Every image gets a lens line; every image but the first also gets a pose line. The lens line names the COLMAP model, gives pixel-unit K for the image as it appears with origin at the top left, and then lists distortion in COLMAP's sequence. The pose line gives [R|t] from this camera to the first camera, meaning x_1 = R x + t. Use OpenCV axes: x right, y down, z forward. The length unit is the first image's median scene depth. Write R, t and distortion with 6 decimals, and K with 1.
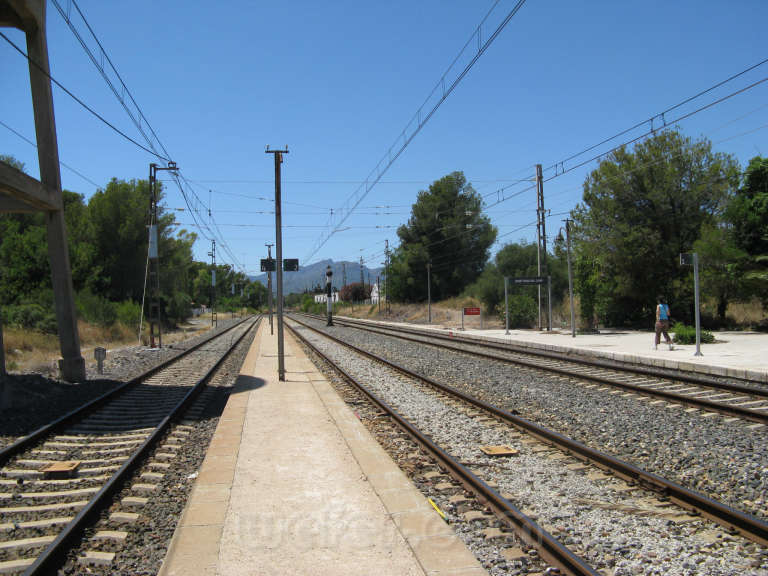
lens RADIAL K [[794.4, 0, 384.0], [0, 794.4, 288.0], [0, 0, 1]] dist [-0.195135, 0.226813]
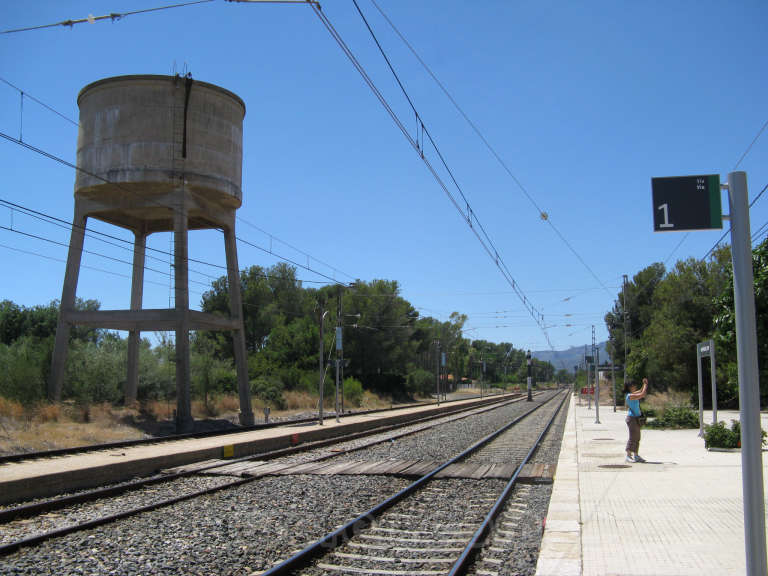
lens RADIAL K [[794.4, 0, 384.0], [0, 794.4, 288.0], [0, 0, 1]] dist [-0.195135, 0.226813]
pose [[0.927614, -0.025088, -0.372697, 0.155571], [-0.010473, 0.995603, -0.093086, -0.007763], [0.373393, 0.090251, 0.923273, -0.154911]]
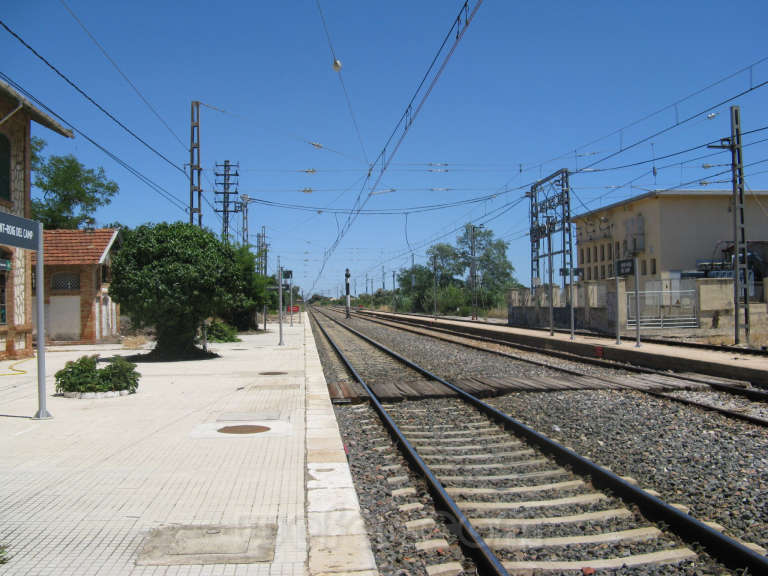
lens RADIAL K [[794.4, 0, 384.0], [0, 794.4, 288.0], [0, 0, 1]] dist [-0.195135, 0.226813]
pose [[-0.997939, 0.043618, 0.047076, 0.092892], [0.041822, 0.998384, -0.038472, 0.003379], [-0.048678, -0.036424, -0.998150, 0.267181]]
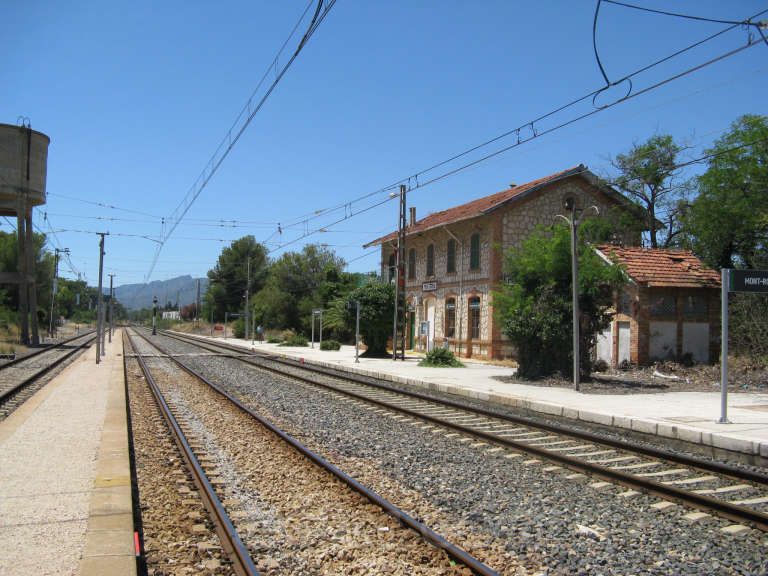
lens RADIAL K [[794.4, 0, 384.0], [0, 794.4, 288.0], [0, 0, 1]] dist [-0.195135, 0.226813]
pose [[0.983189, 0.051635, 0.175137, 0.093383], [-0.046701, 0.998390, -0.032182, -0.014391], [-0.176516, 0.023462, 0.984018, -0.541621]]
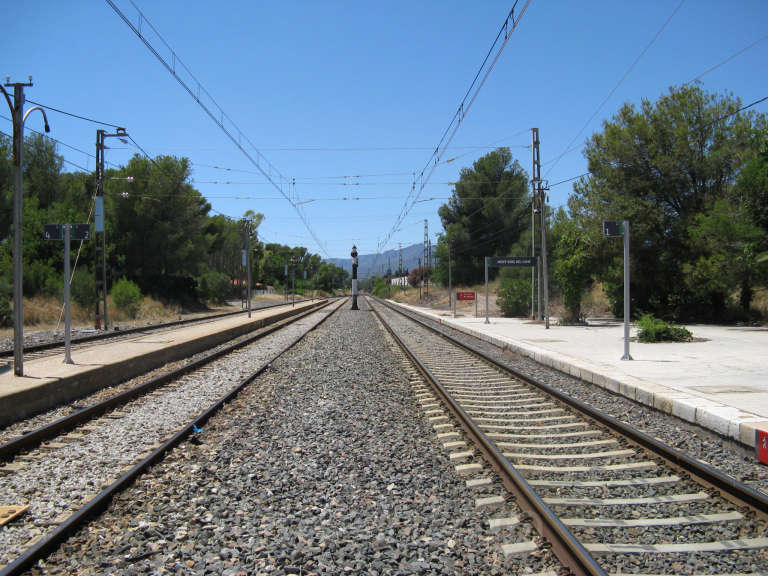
lens RADIAL K [[794.4, 0, 384.0], [0, 794.4, 288.0], [0, 0, 1]] dist [-0.195135, 0.226813]
pose [[0.993274, 0.016232, -0.114643, 0.068126], [-0.013951, 0.999689, 0.020675, 0.001785], [0.114943, -0.018937, 0.993192, 0.060732]]
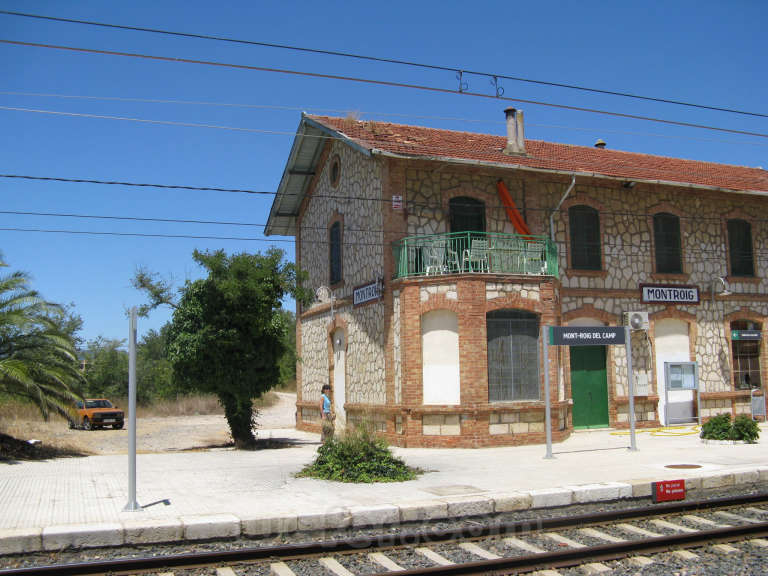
lens RADIAL K [[794.4, 0, 384.0], [0, 794.4, 288.0], [0, 0, 1]] dist [-0.195135, 0.226813]
pose [[-0.232034, 0.142509, 0.962212, -0.036644], [0.006096, 0.989403, -0.145066, 0.004790], [-0.972689, -0.027795, -0.230444, 0.250436]]
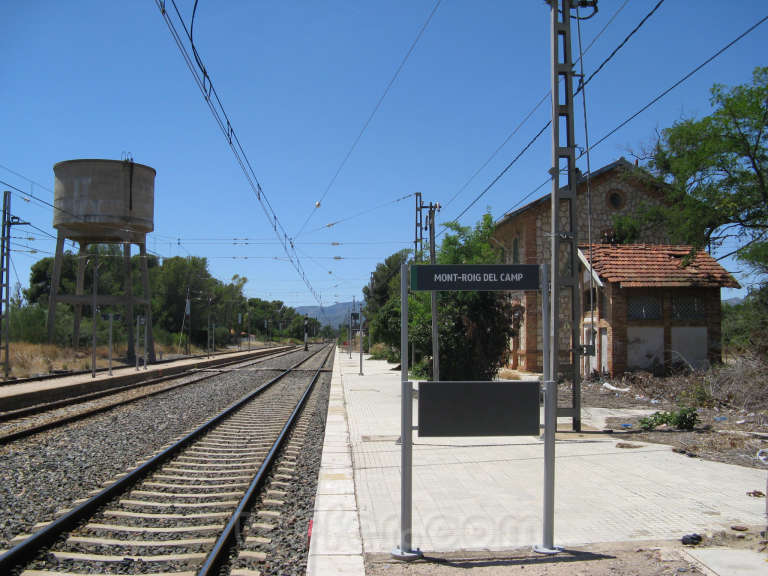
lens RADIAL K [[794.4, 0, 384.0], [0, 794.4, 288.0], [0, 0, 1]] dist [-0.195135, 0.226813]
pose [[0.995855, 0.018855, -0.088977, 0.209897], [-0.022512, 0.998935, -0.040279, -0.017102], [0.088123, 0.042115, 0.995219, -0.538156]]
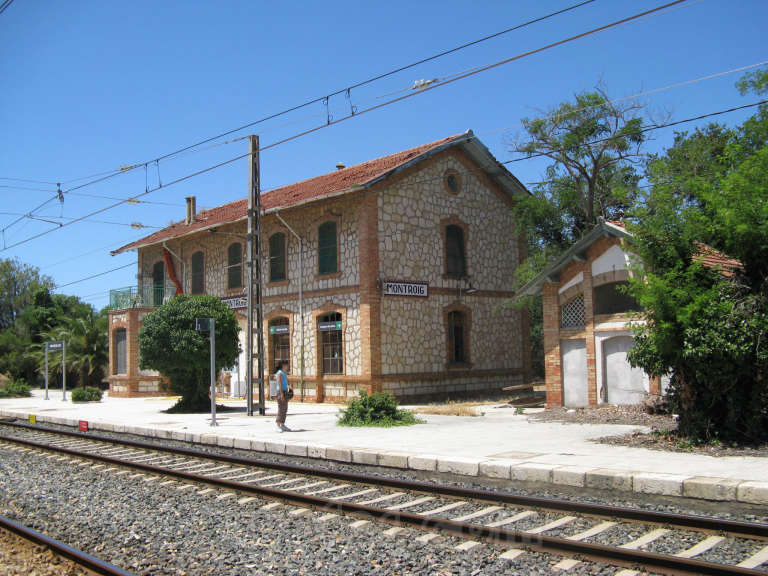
lens RADIAL K [[794.4, 0, 384.0], [0, 794.4, 288.0], [0, 0, 1]] dist [-0.195135, 0.226813]
pose [[0.825239, 0.049732, 0.562590, 0.059683], [-0.003217, 0.996513, -0.083371, -0.009505], [-0.564775, 0.066991, 0.822522, -0.340759]]
